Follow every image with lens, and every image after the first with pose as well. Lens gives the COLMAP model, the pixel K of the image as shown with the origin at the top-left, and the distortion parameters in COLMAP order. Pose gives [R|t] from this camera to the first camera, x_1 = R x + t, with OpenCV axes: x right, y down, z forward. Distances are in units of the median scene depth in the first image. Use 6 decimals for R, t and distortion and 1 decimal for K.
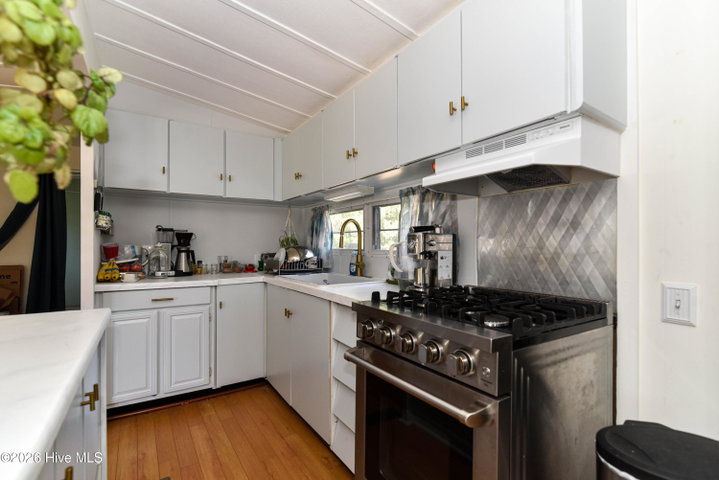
lens RADIAL K [[333.0, 0, 359.5], [0, 333.0, 240.0], [0, 0, 1]] dist [0.000415, 0.000275]
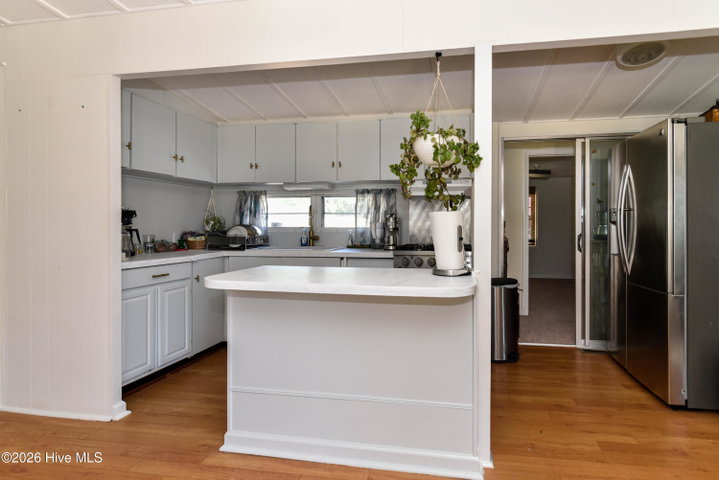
lens RADIAL K [[433.0, 0, 360.3], [0, 433.0, 224.4], [0, 0, 1]] dist [0.000765, -0.000070]
pose [[0.700836, 0.002072, 0.713320, -1.096431], [-0.008177, 0.999953, 0.005129, 0.006929], [-0.713276, -0.009427, 0.700820, -0.385071]]
